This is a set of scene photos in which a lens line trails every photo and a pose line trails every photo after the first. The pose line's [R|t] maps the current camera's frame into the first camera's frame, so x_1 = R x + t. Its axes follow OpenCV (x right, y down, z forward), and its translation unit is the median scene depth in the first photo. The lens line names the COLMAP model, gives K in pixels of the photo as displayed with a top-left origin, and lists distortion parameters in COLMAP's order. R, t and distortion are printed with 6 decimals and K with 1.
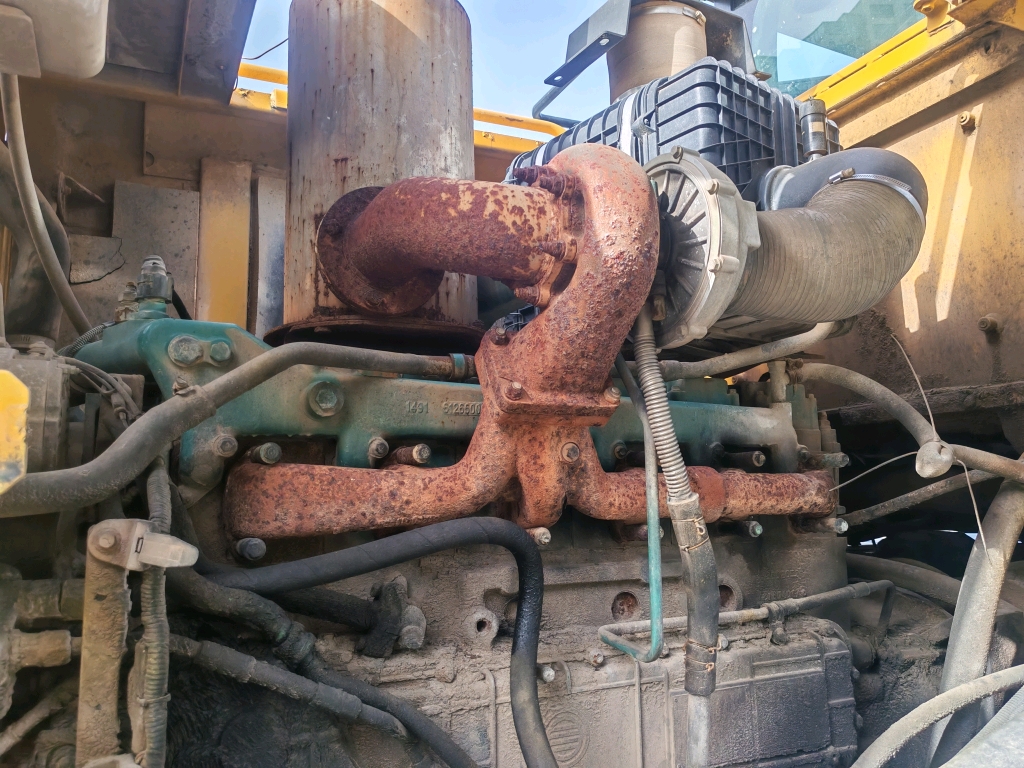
lens RADIAL K [[807.4, 0, 527.3], [0, 807.4, 404.6], [0, 0, 1]] dist [0.016639, -0.009493]
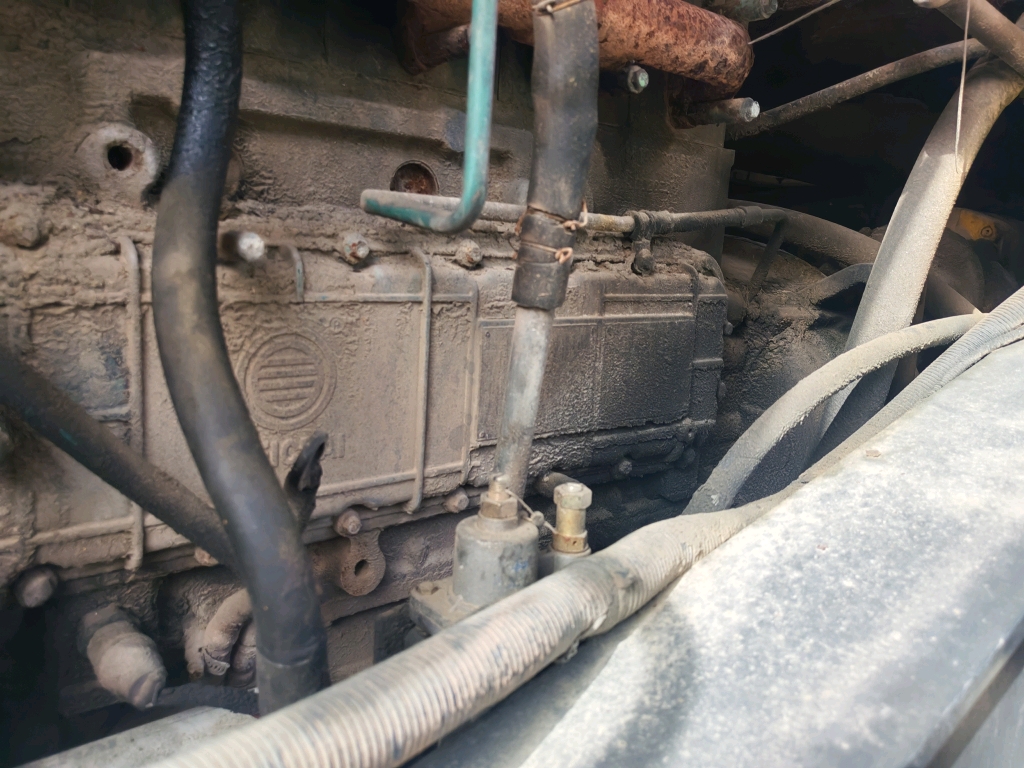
lens RADIAL K [[807.4, 0, 512.4], [0, 807.4, 384.6], [0, 0, 1]] dist [0.016639, -0.009493]
pose [[0.970224, 0.032595, 0.240007, 0.054811], [-0.103957, 0.951031, 0.291088, 0.211500], [-0.218766, -0.307371, 0.926102, 0.401950]]
